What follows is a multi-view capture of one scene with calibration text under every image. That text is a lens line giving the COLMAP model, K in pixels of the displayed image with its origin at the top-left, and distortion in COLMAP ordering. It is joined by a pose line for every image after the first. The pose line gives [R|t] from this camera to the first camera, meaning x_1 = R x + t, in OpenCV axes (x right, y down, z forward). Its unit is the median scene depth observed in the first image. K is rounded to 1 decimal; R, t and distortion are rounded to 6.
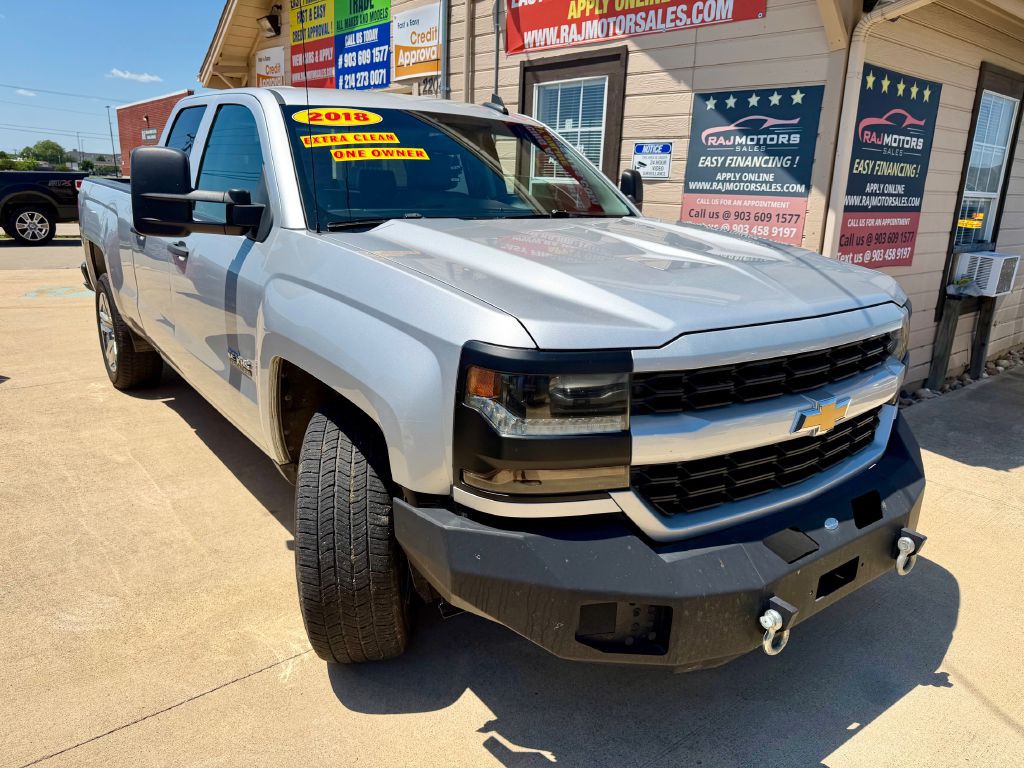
lens RADIAL K [[726.2, 0, 510.4], [0, 726.2, 383.6], [0, 0, 1]] dist [0.021533, -0.021917]
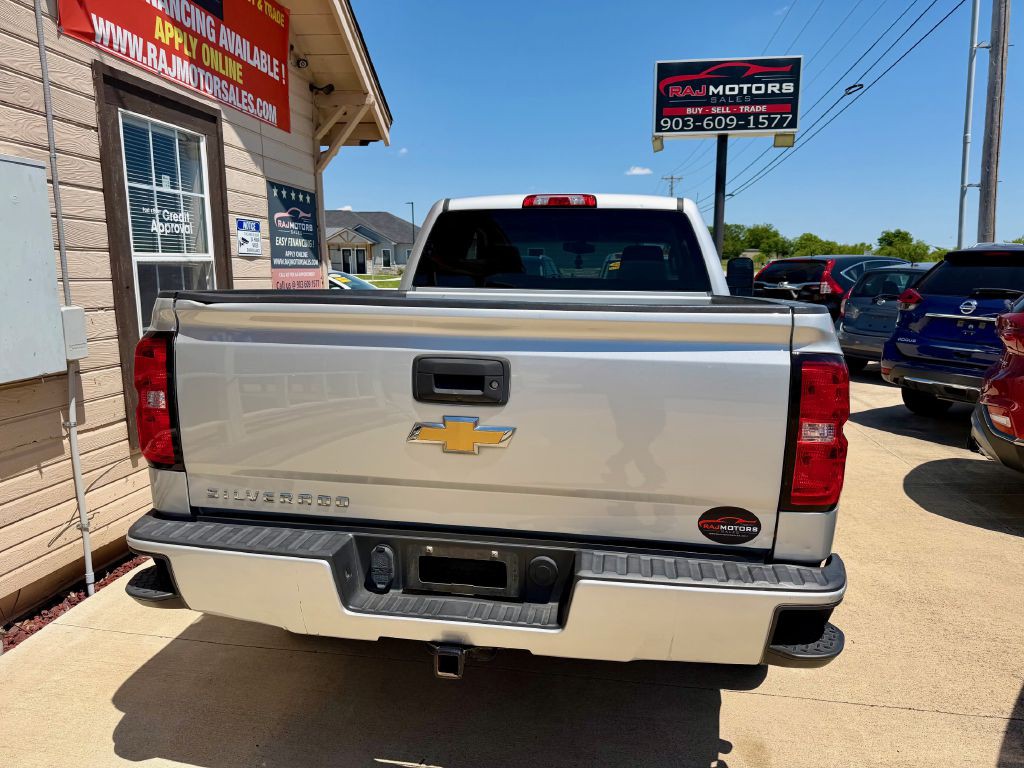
lens RADIAL K [[726.2, 0, 518.3], [0, 726.2, 389.1], [0, 0, 1]] dist [0.021533, -0.021917]
pose [[-0.686338, -0.161490, 0.709127, -0.825514], [0.163553, 0.915790, 0.366851, -0.443080], [-0.708654, 0.367763, -0.602129, 1.484666]]
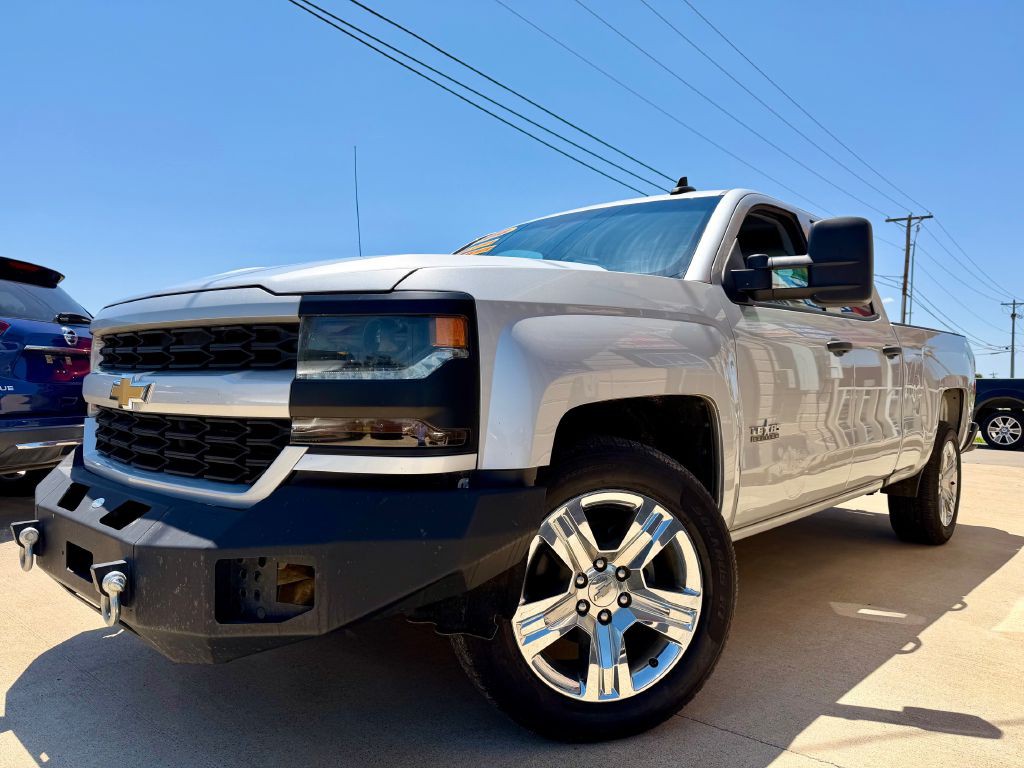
lens RADIAL K [[726.2, 0, 510.5], [0, 726.2, 391.4], [0, 0, 1]] dist [0.021533, -0.021917]
pose [[0.183455, -0.017198, -0.982878, 0.600419], [-0.284766, 0.956047, -0.069880, -0.014049], [0.940879, 0.292710, 0.170494, 0.527827]]
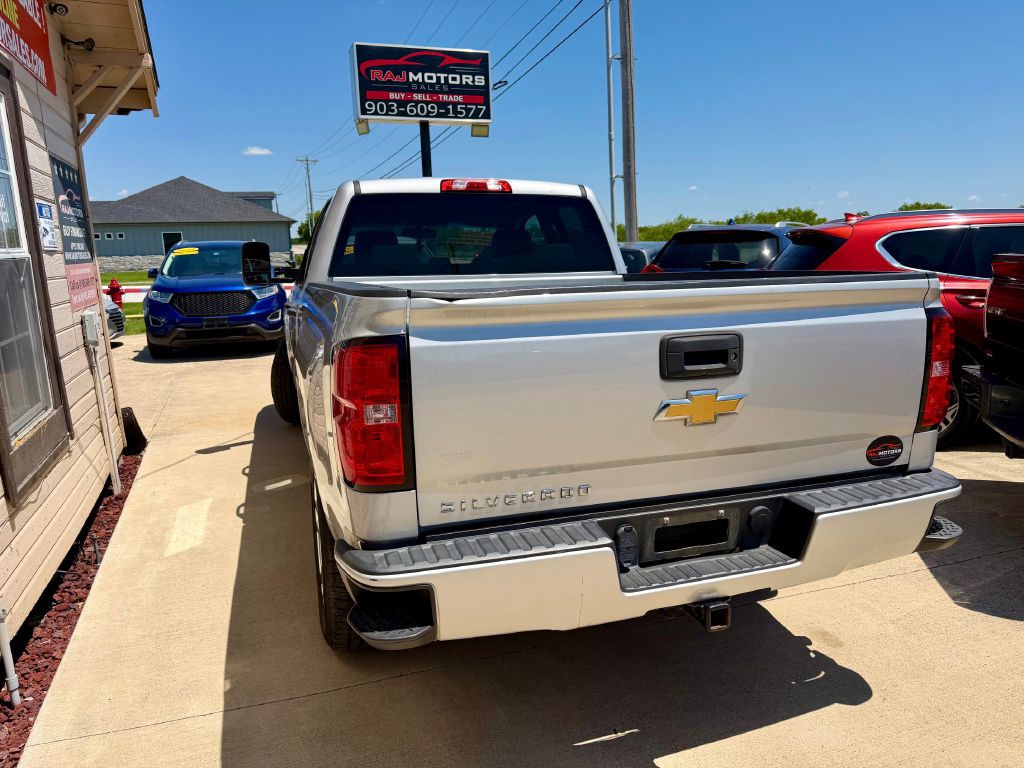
lens RADIAL K [[726.2, 0, 516.5], [0, 726.2, 390.2], [0, 0, 1]] dist [0.021533, -0.021917]
pose [[-0.946760, -0.077872, 0.312380, -0.566774], [0.073076, 0.892997, 0.444090, -0.484729], [-0.313537, 0.443274, -0.839764, 1.659188]]
